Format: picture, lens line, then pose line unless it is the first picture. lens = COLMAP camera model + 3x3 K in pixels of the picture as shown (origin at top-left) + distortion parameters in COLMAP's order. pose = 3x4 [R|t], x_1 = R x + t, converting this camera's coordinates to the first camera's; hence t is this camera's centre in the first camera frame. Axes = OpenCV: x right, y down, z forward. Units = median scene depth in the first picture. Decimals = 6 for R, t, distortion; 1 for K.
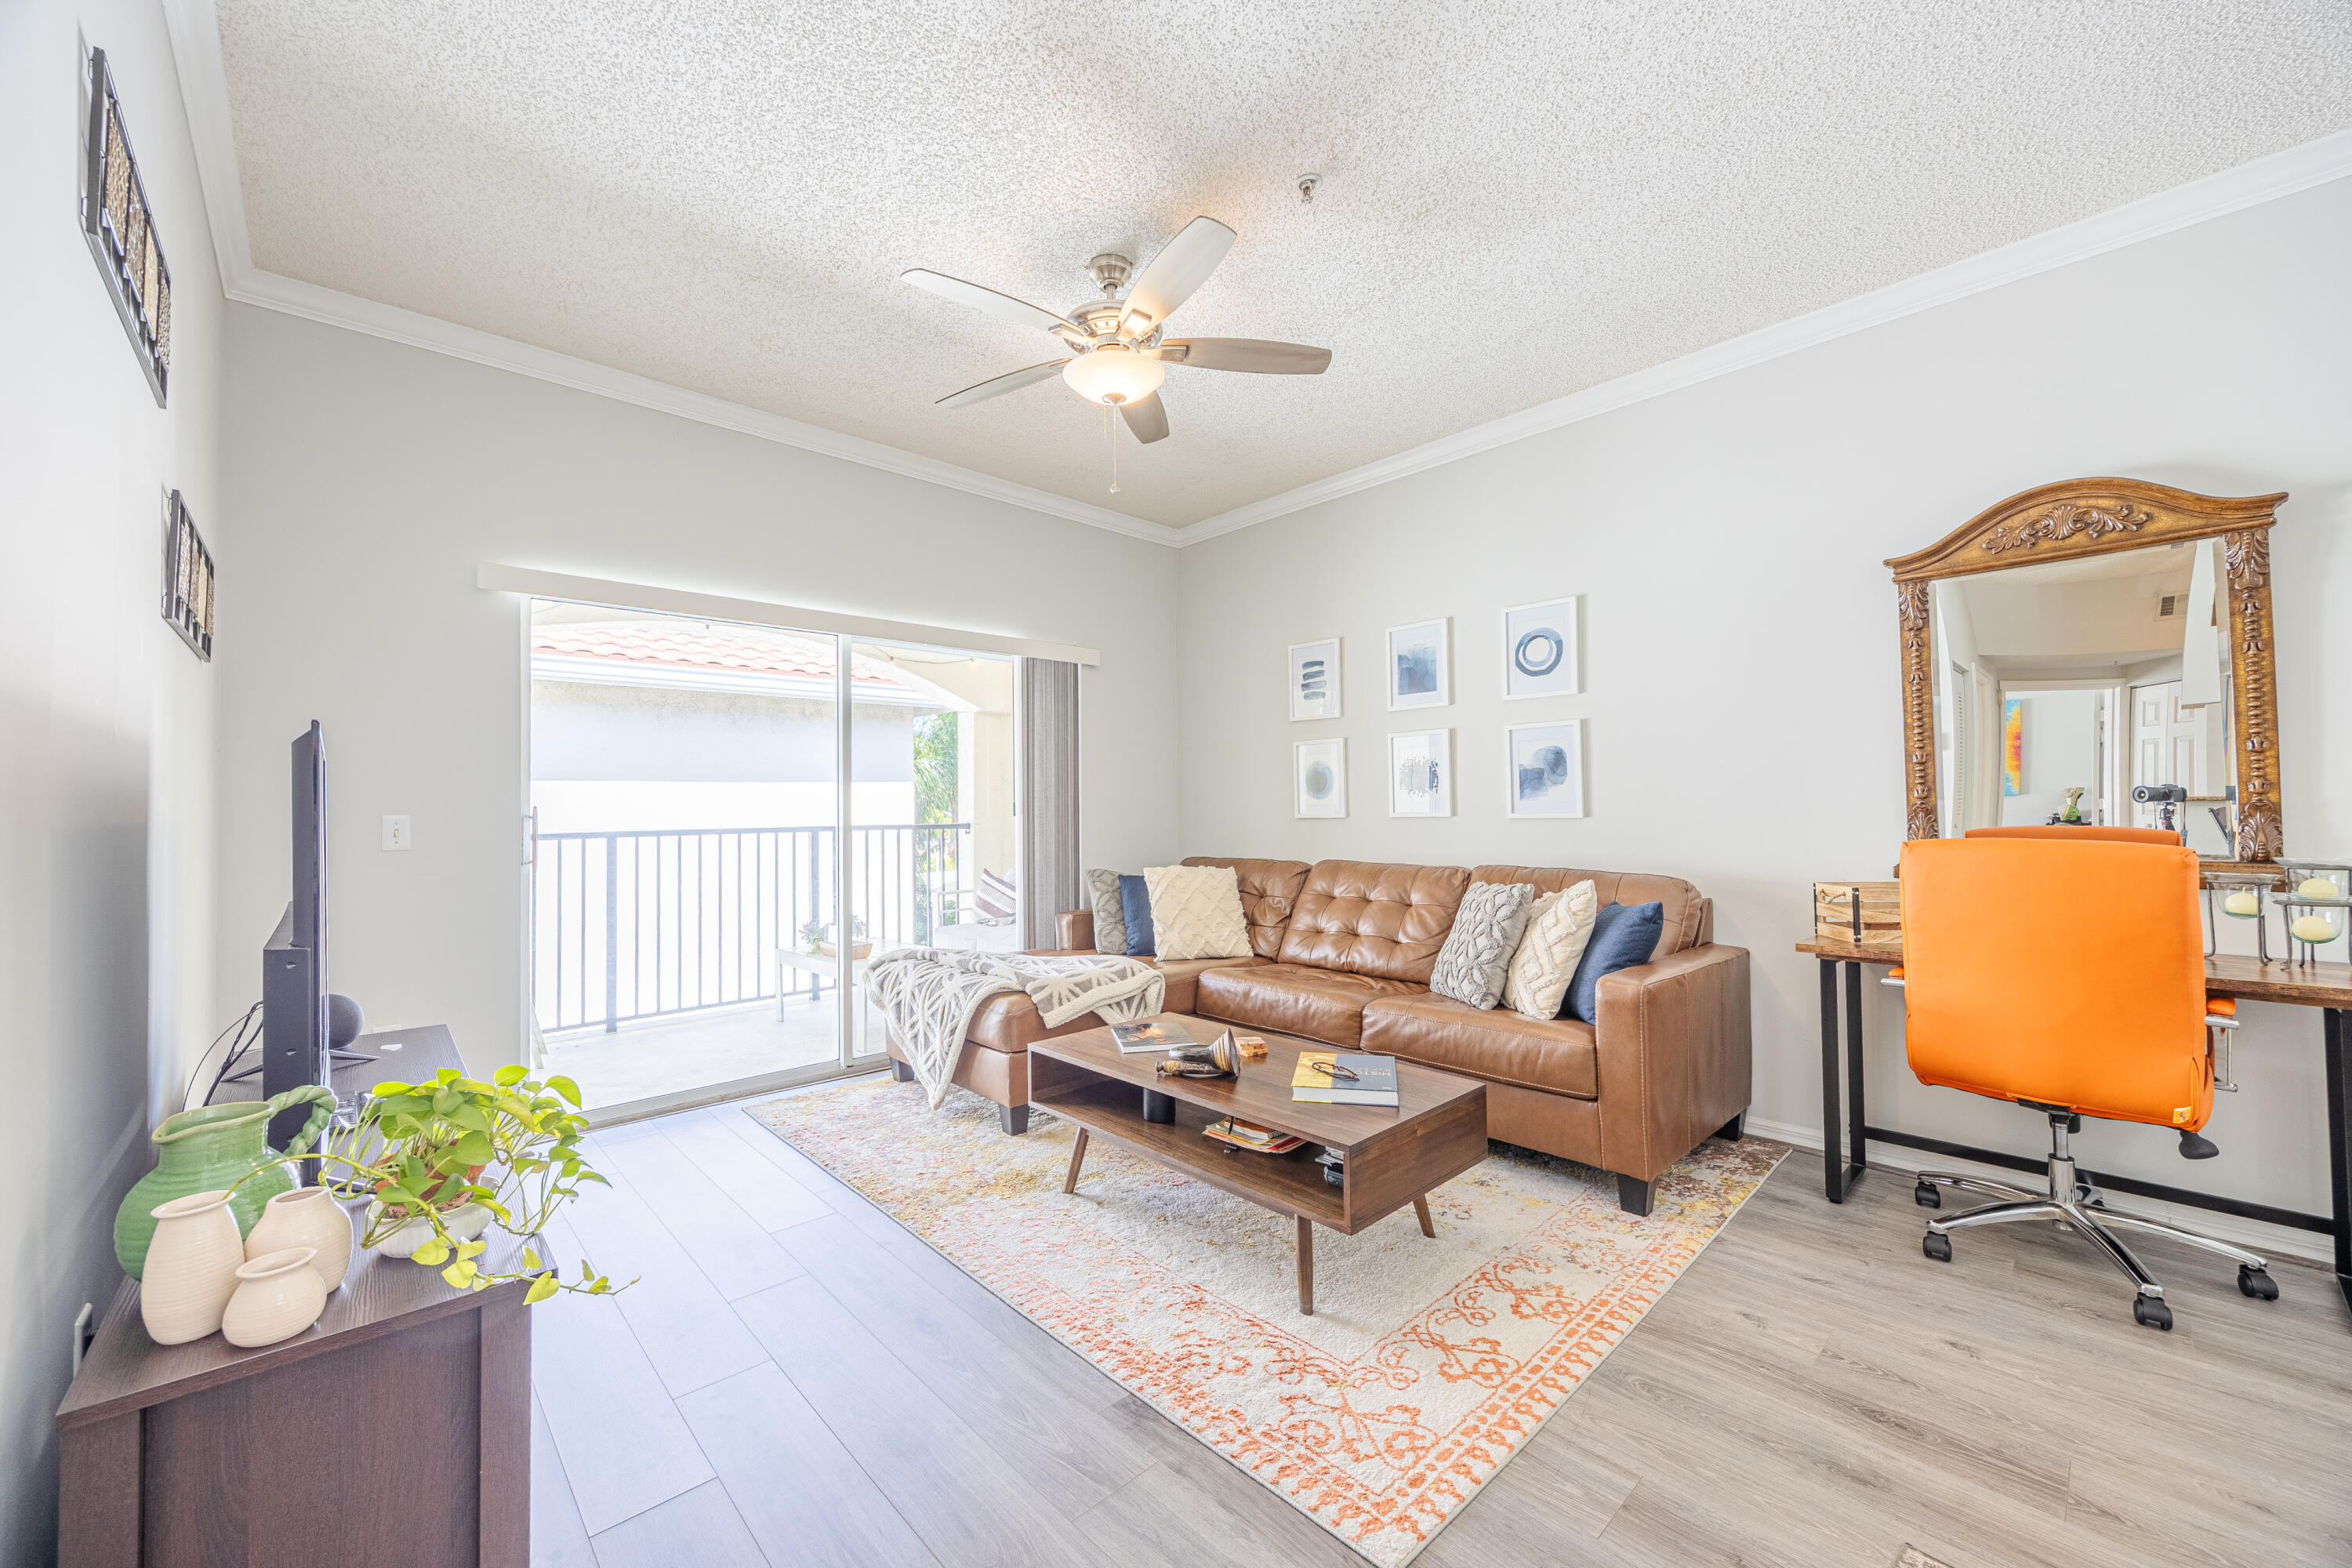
lens RADIAL K [[904.2, 0, 1177.1], [0, 904.2, 784.3], [0, 0, 1]] dist [-0.000447, 0.000091]
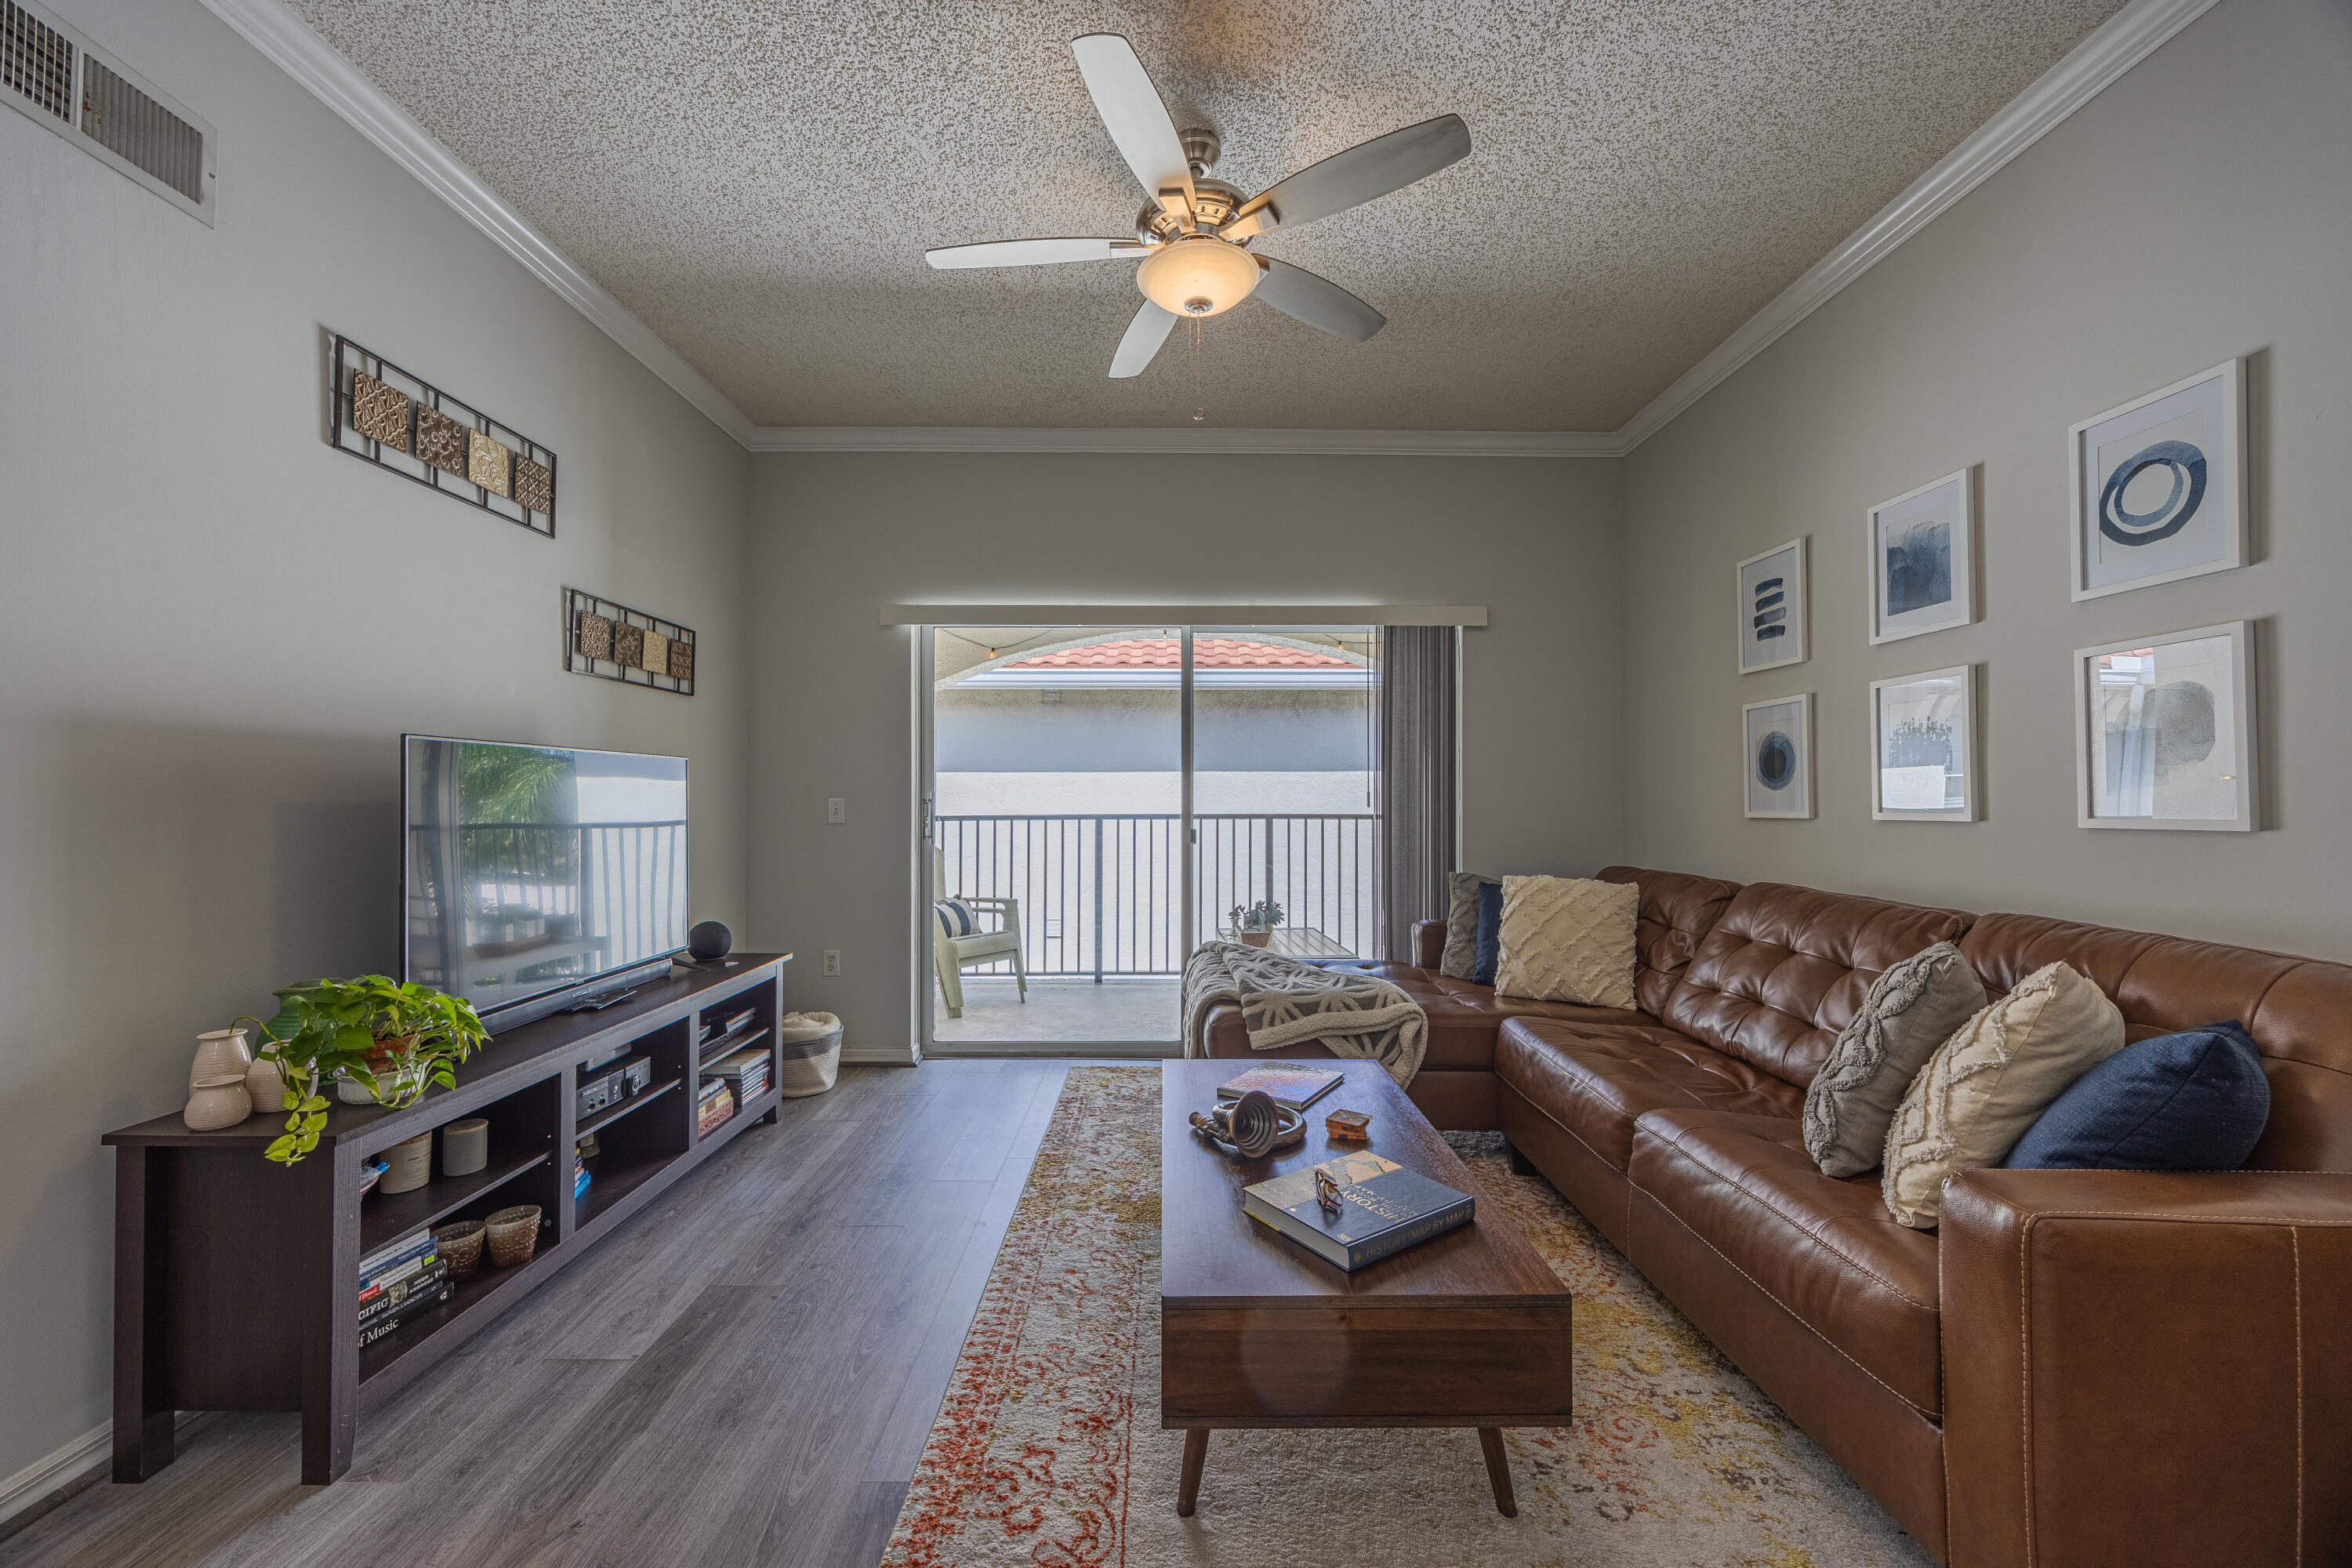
lens RADIAL K [[904.2, 0, 1177.1], [0, 904.2, 784.3], [0, 0, 1]] dist [-0.000447, 0.000091]
pose [[0.730166, 0.000298, -0.683270, 0.323135], [0.007898, 0.999929, 0.008877, 0.003788], [0.683224, -0.011878, 0.730112, 0.250287]]
